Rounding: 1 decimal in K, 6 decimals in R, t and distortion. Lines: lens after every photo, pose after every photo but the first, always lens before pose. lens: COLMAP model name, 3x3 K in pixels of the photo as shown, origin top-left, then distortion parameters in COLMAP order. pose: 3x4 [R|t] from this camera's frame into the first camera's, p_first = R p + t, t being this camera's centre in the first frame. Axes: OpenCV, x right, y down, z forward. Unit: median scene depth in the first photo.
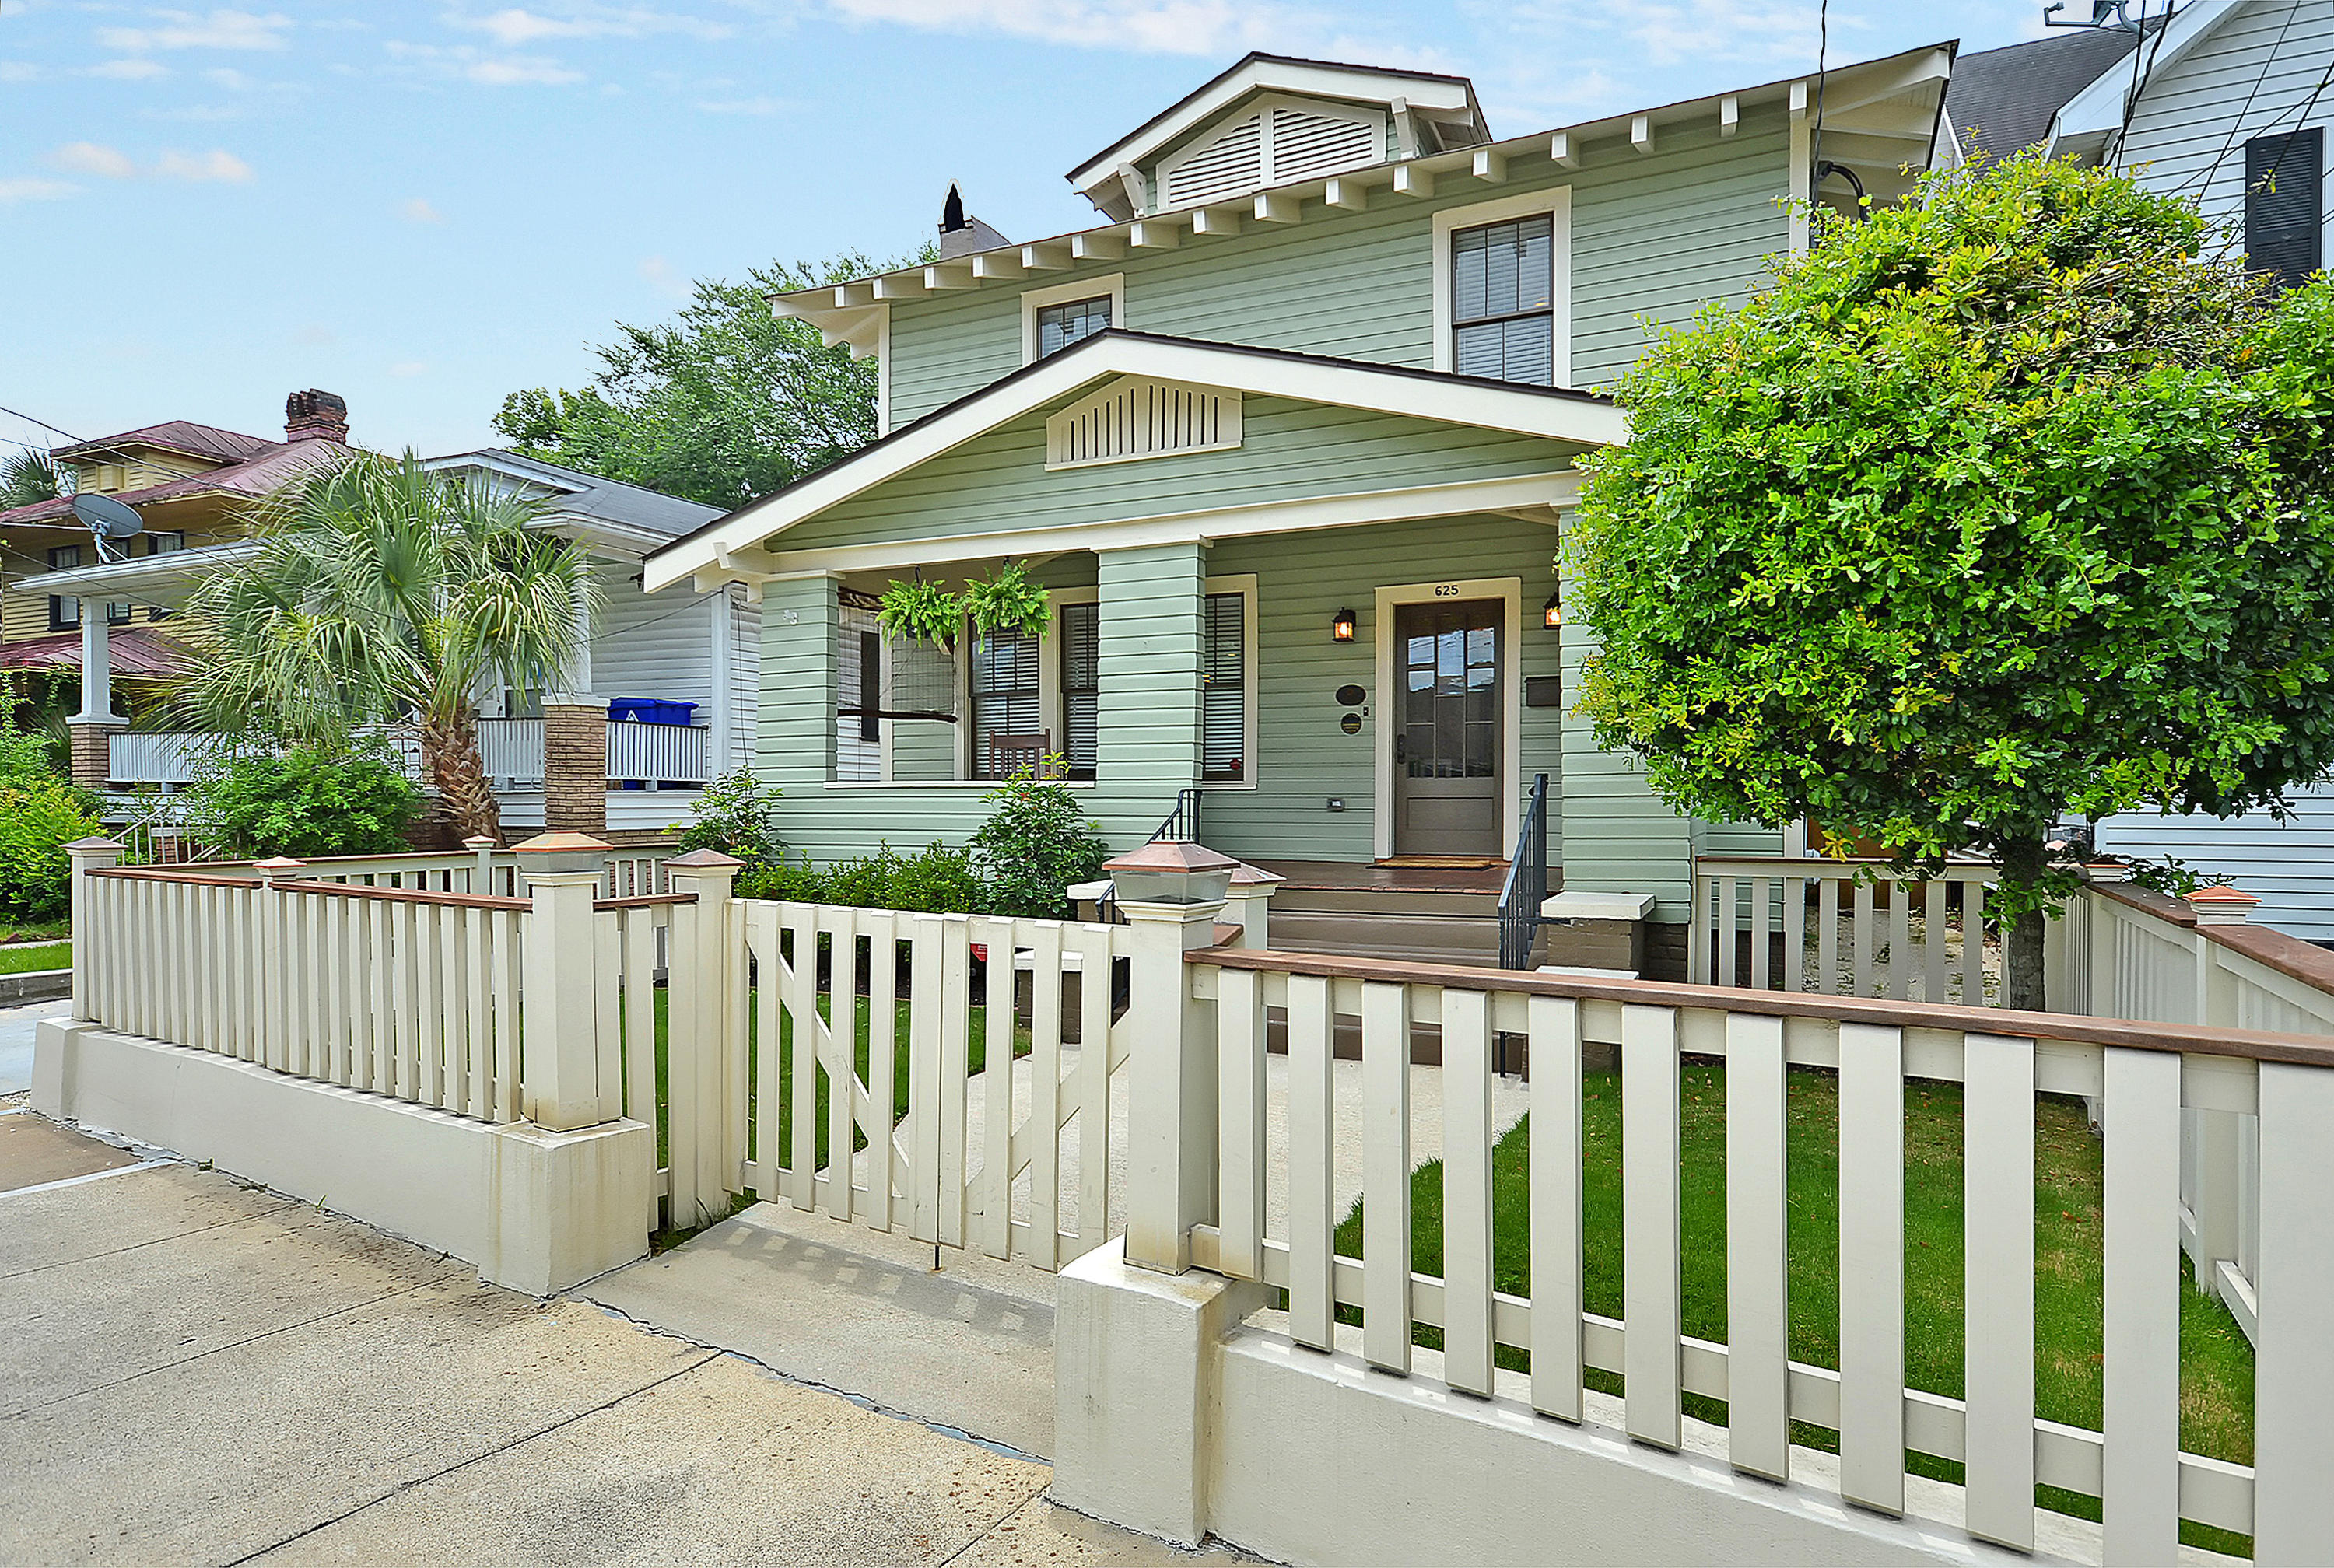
lens RADIAL K [[1412.0, 0, 1165.7], [0, 1412.0, 803.7], [0, 0, 1]] dist [-0.003509, 0.005629]
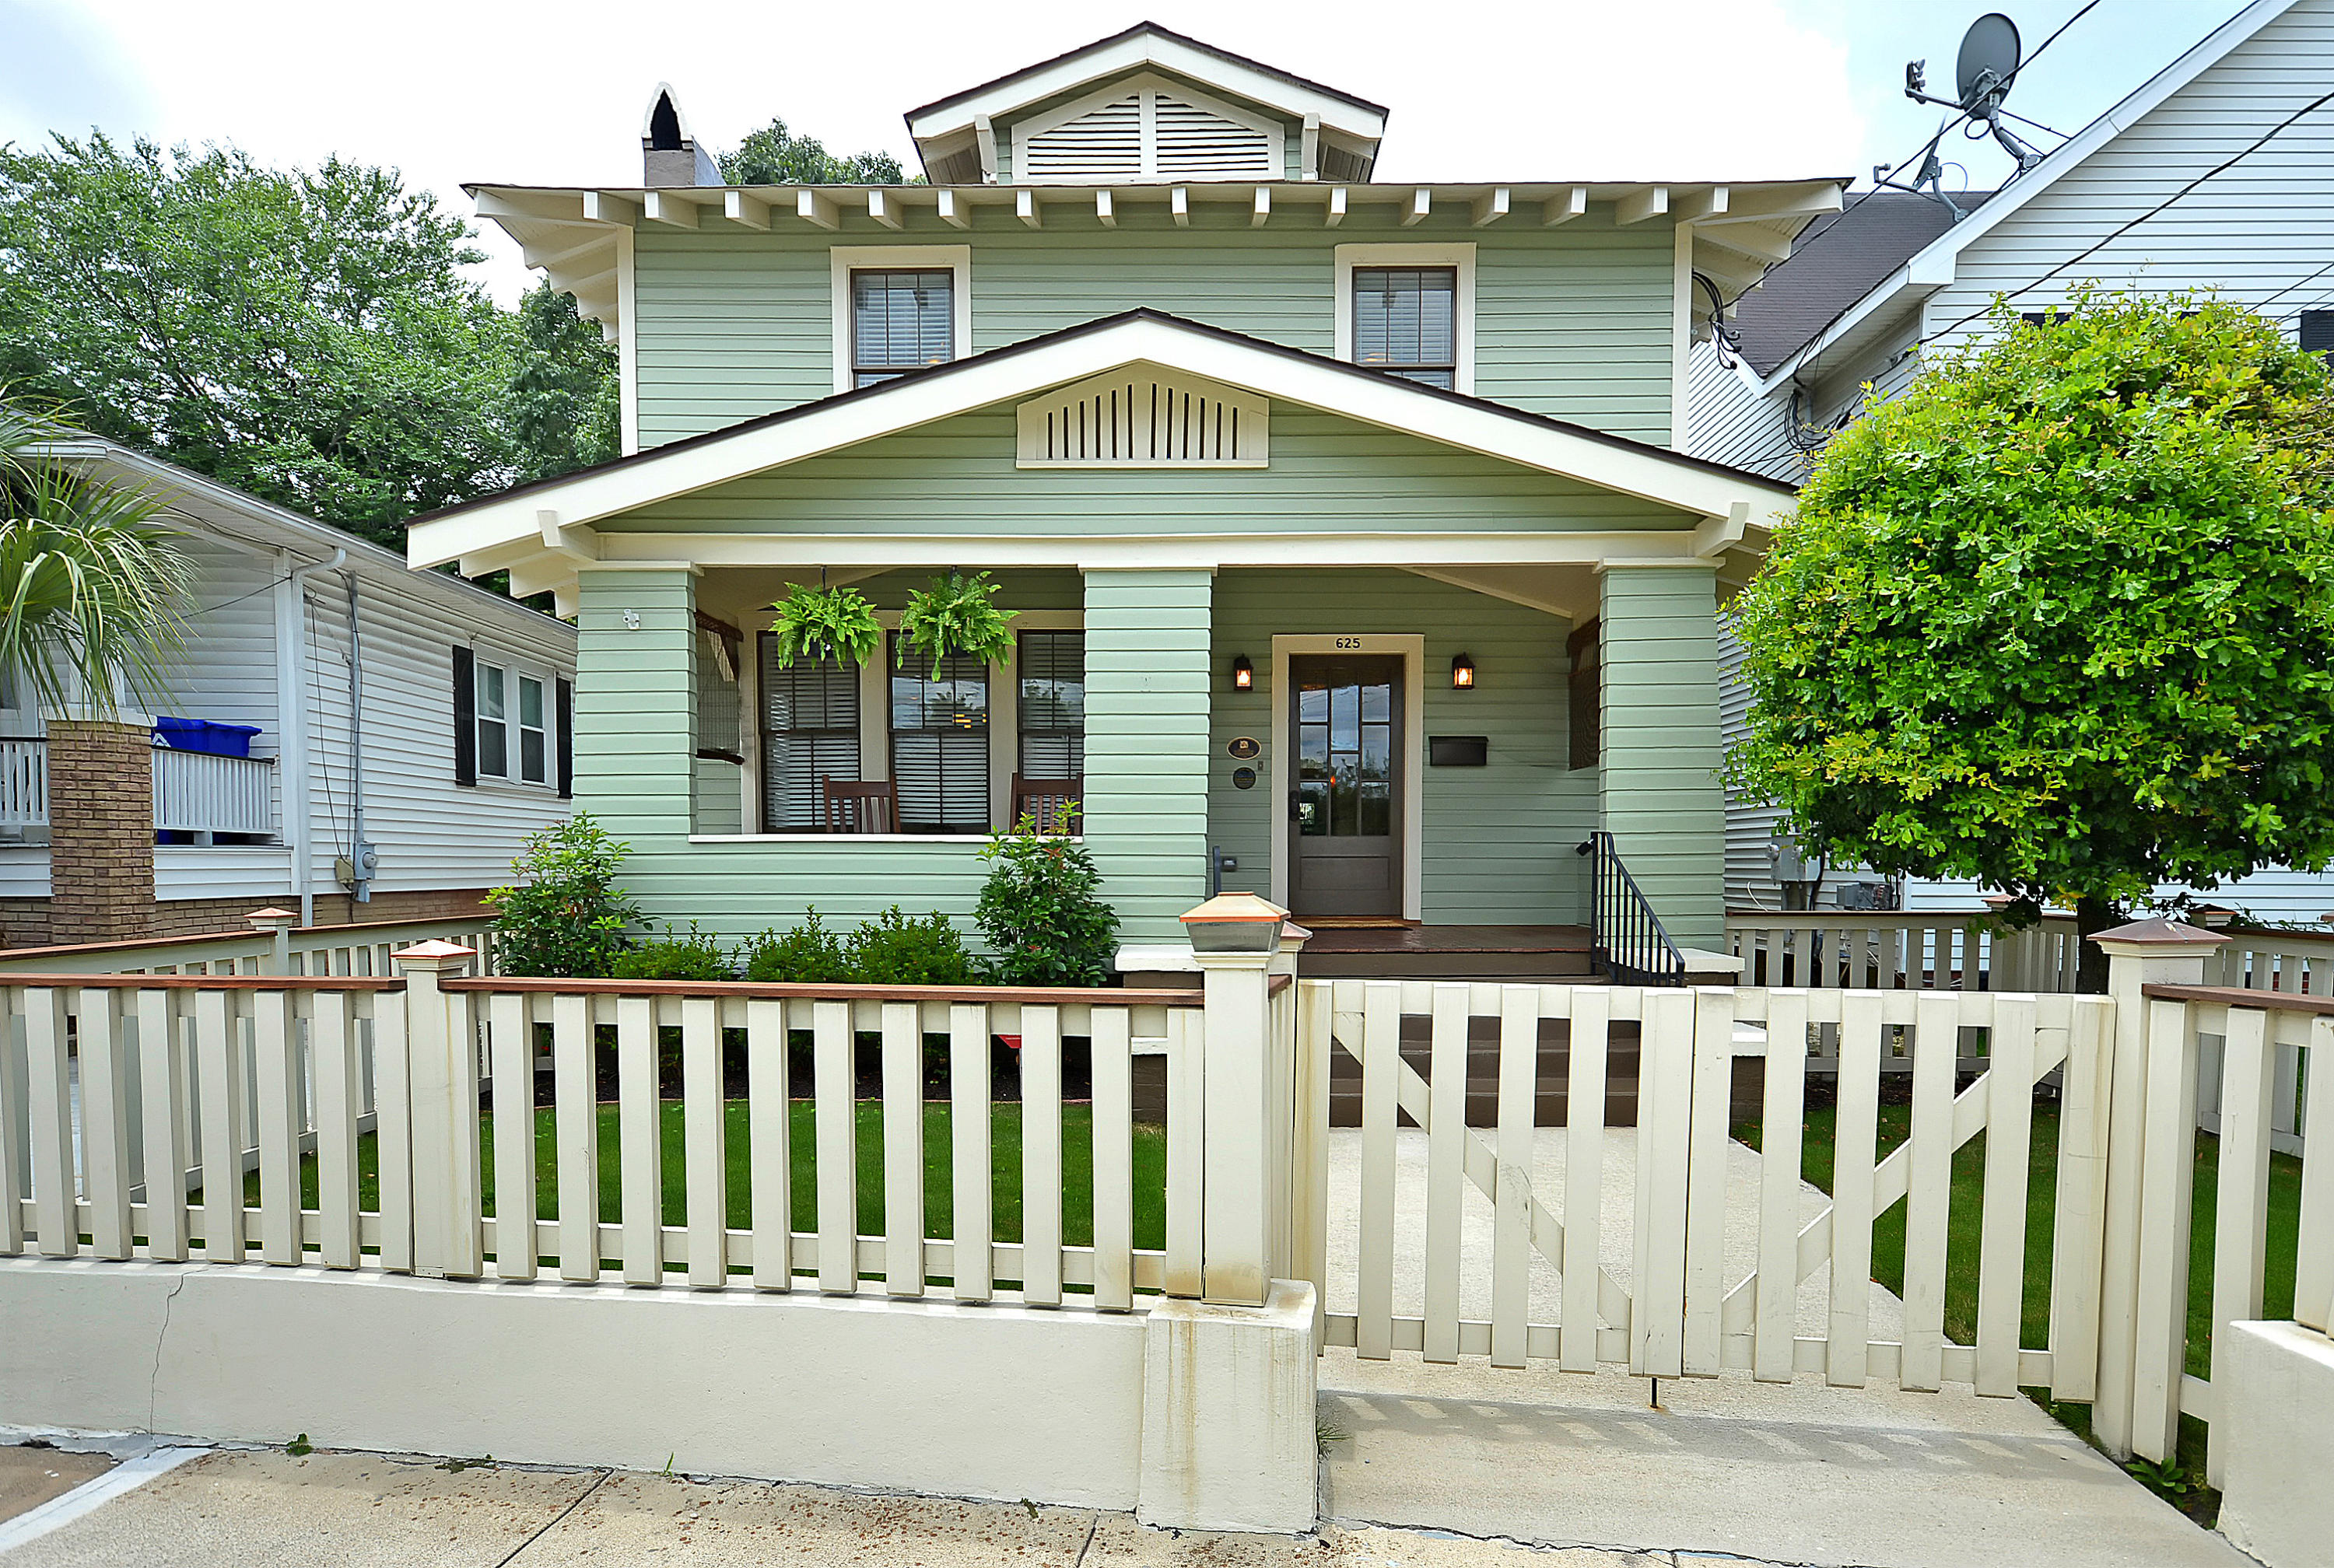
lens RADIAL K [[1412.0, 0, 1189.6], [0, 1412.0, 934.5], [0, 0, 1]] dist [-0.003509, 0.005629]
pose [[0.895157, -0.023022, 0.445157, -0.337025], [0.000948, 0.998761, 0.049748, 0.001340], [-0.445751, -0.044111, 0.894070, 0.167139]]
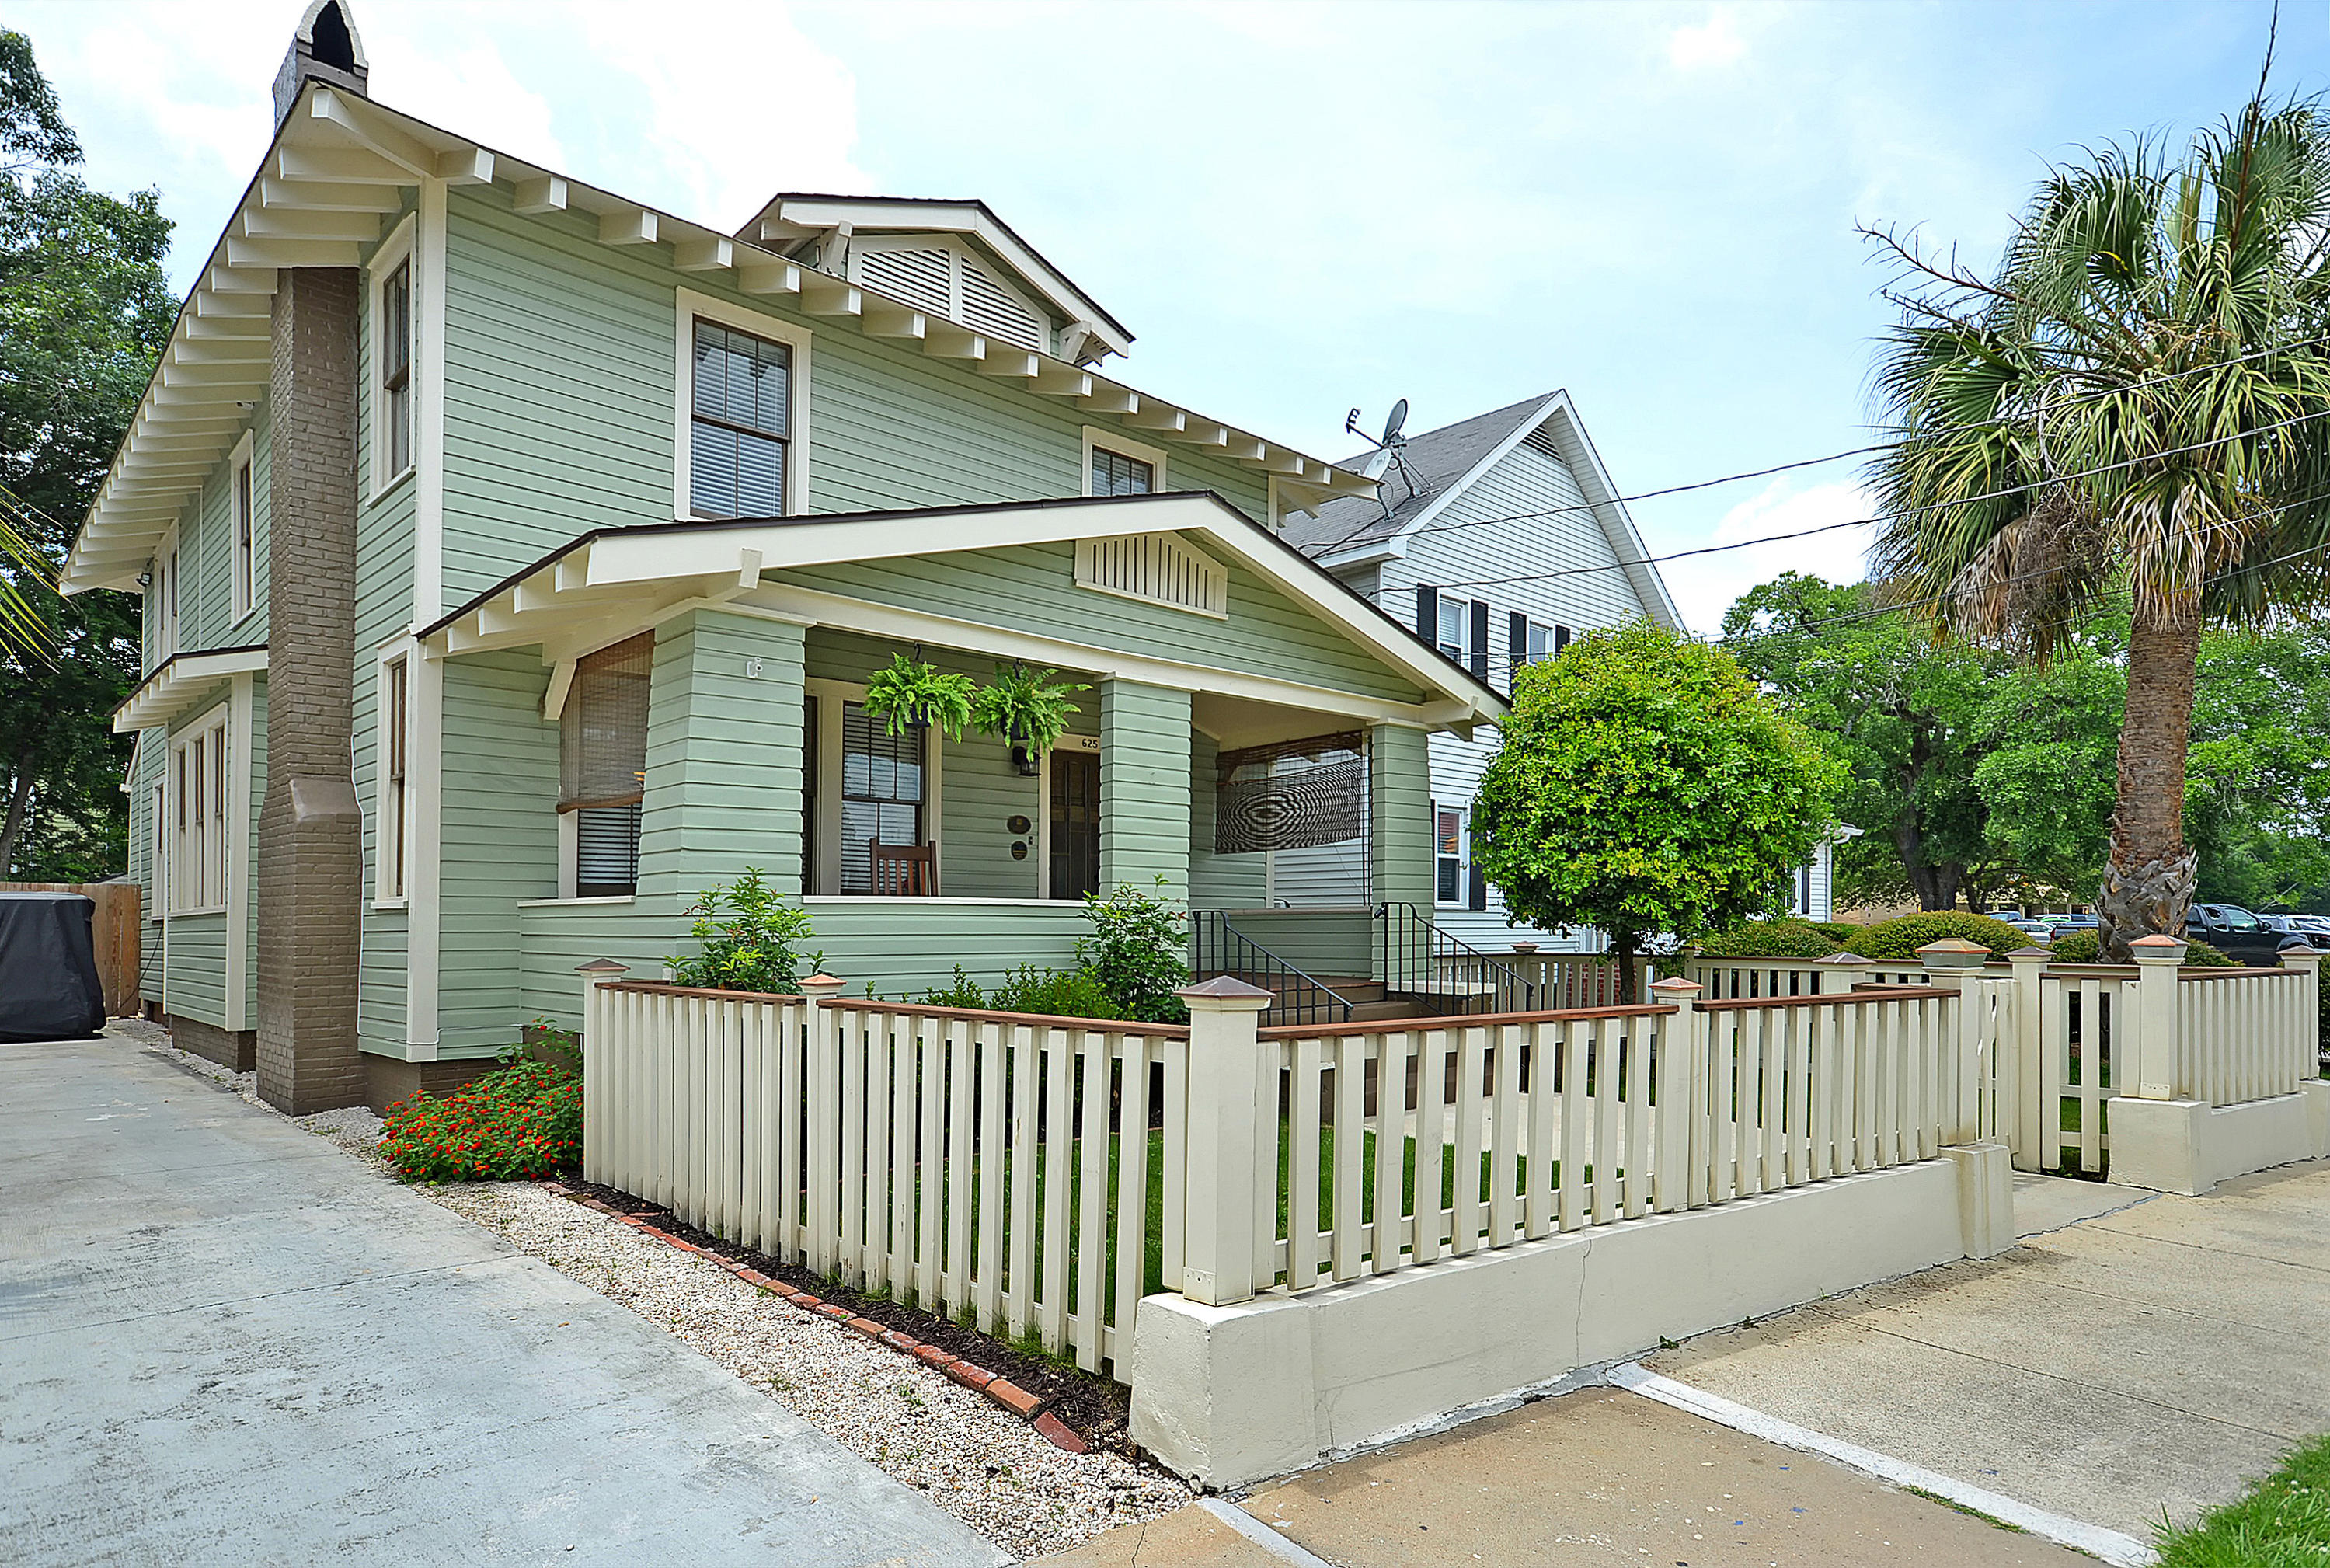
lens RADIAL K [[1409.9, 0, 1130.2], [0, 1409.9, 913.6], [0, 0, 1]] dist [-0.003509, 0.005629]
pose [[0.317662, 0.007270, 0.948176, -0.905935], [0.001072, 0.999967, -0.008026, 0.001041], [-0.948203, 0.003566, 0.317644, 0.587984]]
